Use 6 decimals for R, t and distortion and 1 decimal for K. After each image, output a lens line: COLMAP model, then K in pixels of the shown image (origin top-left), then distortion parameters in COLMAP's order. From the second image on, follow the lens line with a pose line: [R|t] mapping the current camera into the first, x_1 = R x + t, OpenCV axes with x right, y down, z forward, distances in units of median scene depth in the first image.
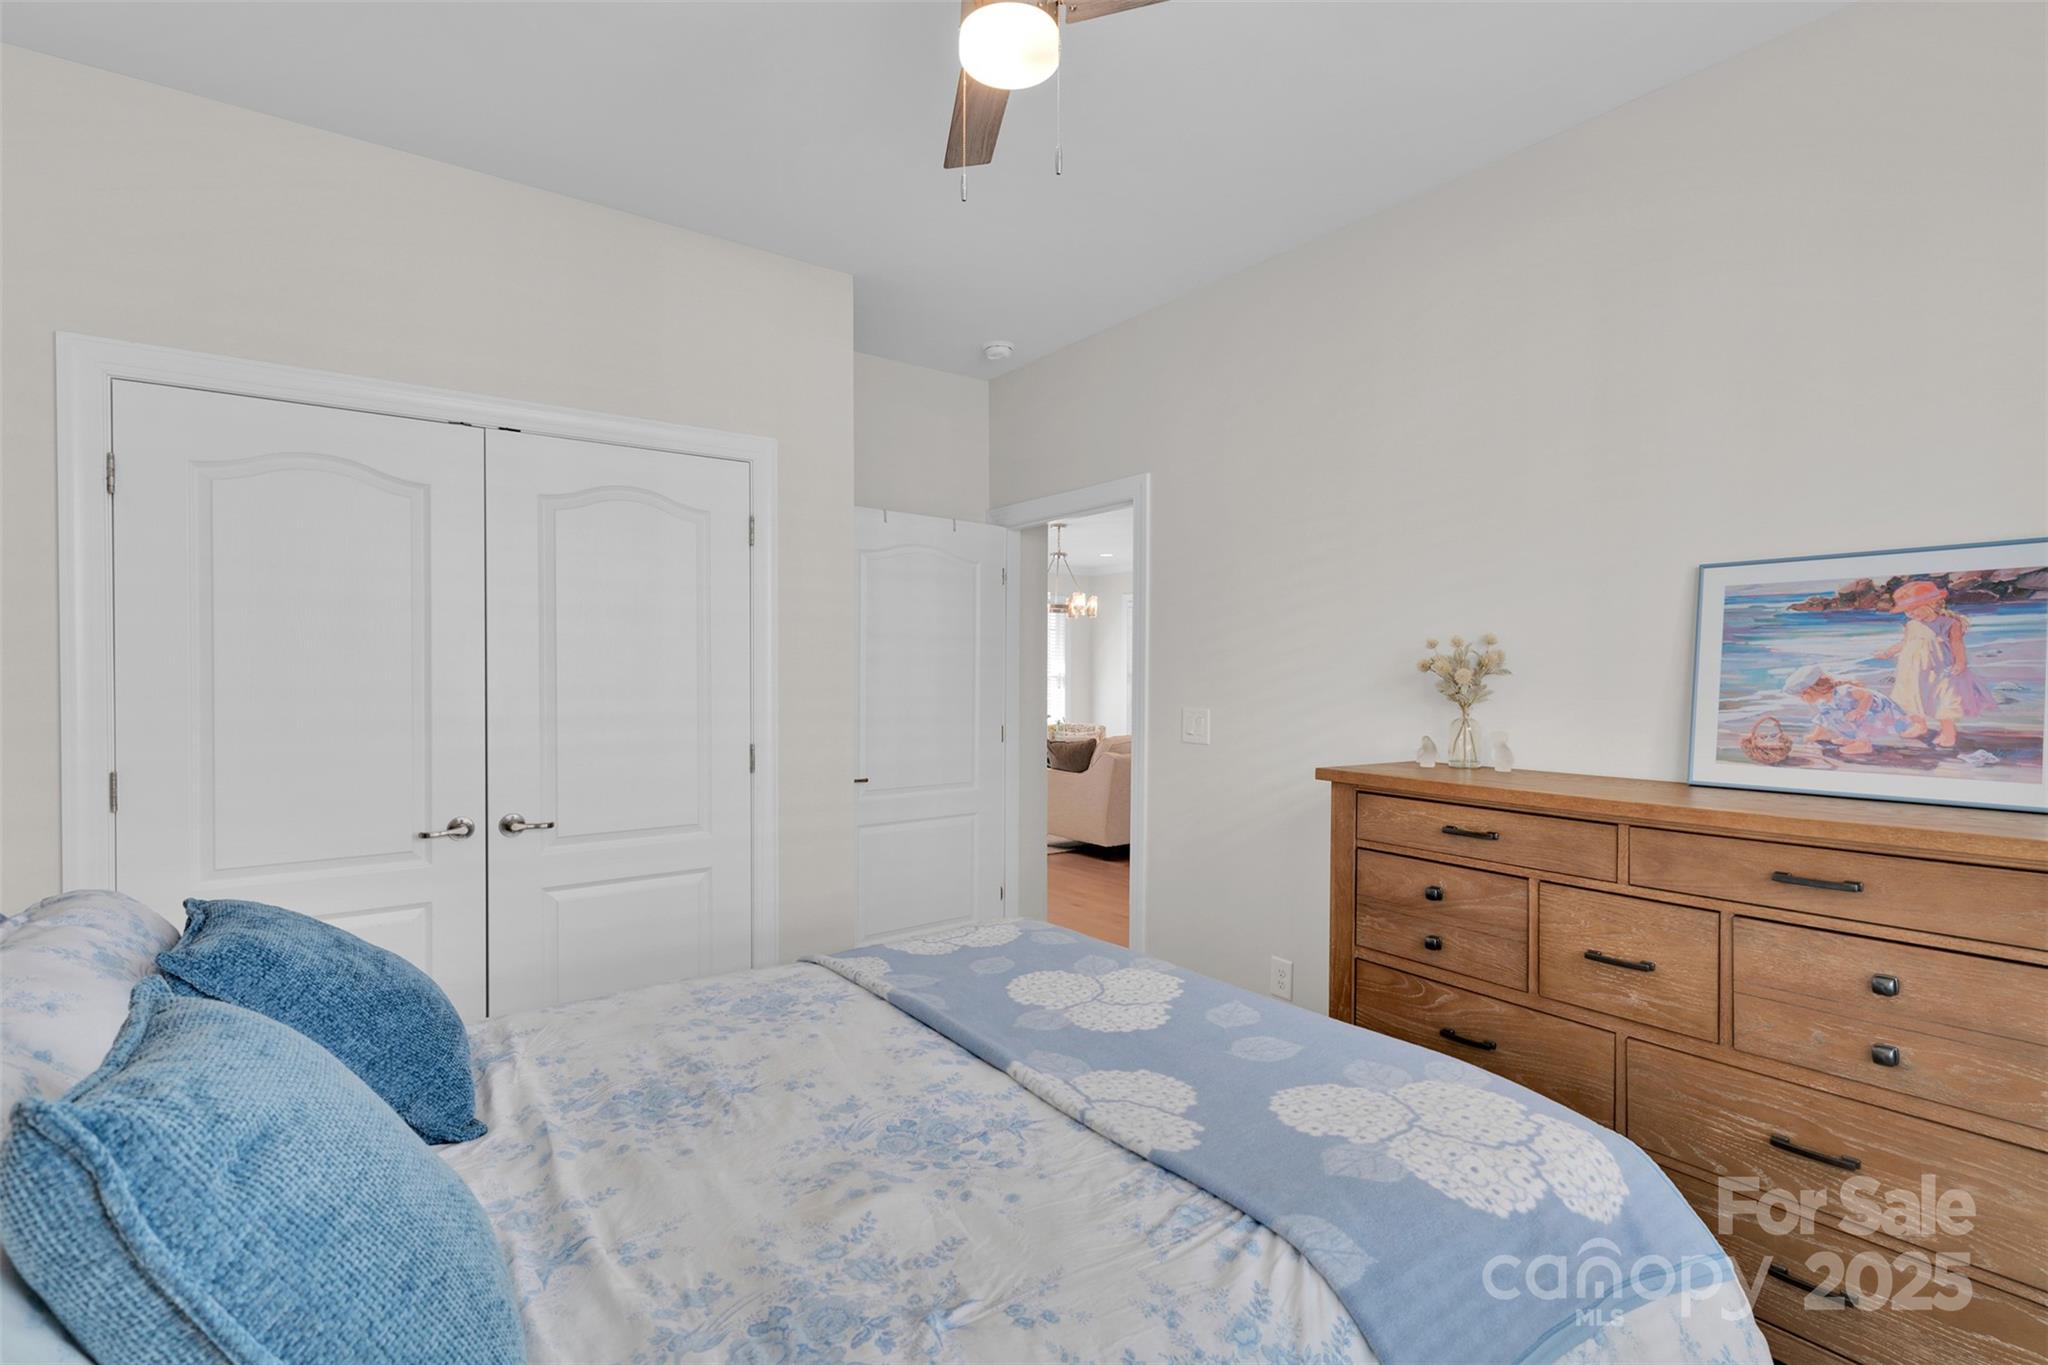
lens RADIAL K [[949.0, 0, 1029.4], [0, 949.0, 677.6], [0, 0, 1]] dist [0.000036, 0.000296]
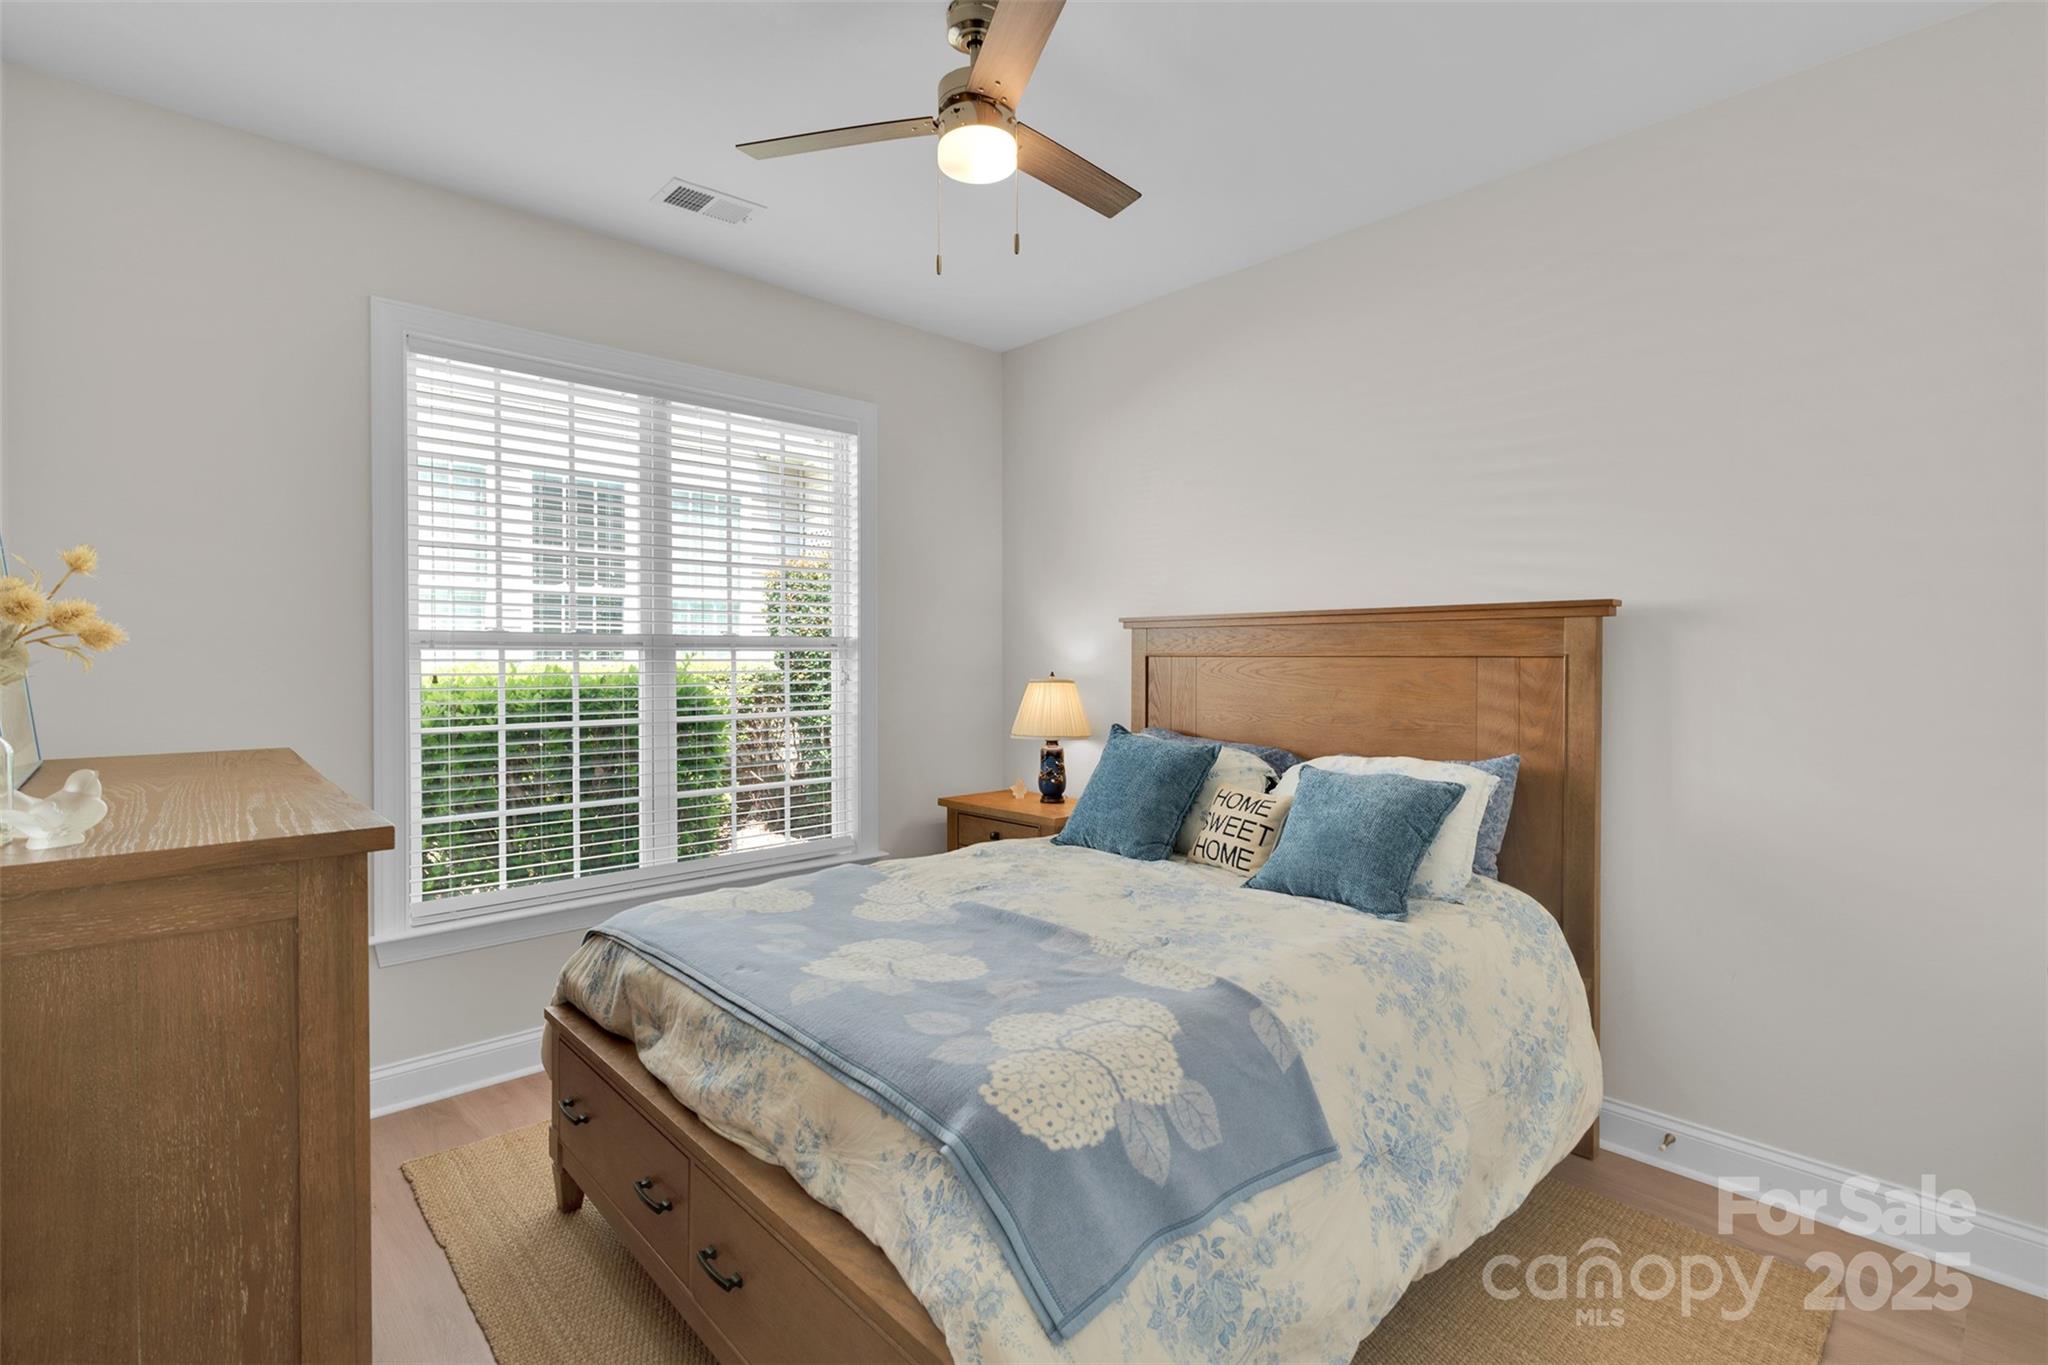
lens RADIAL K [[949.0, 0, 1029.4], [0, 949.0, 677.6], [0, 0, 1]] dist [0.000036, 0.000296]
pose [[-0.993506, 0.003666, -0.113722, 0.045563], [0.001425, 0.999803, 0.019779, 0.010749], [0.113772, 0.019488, -0.993316, 2.067006]]
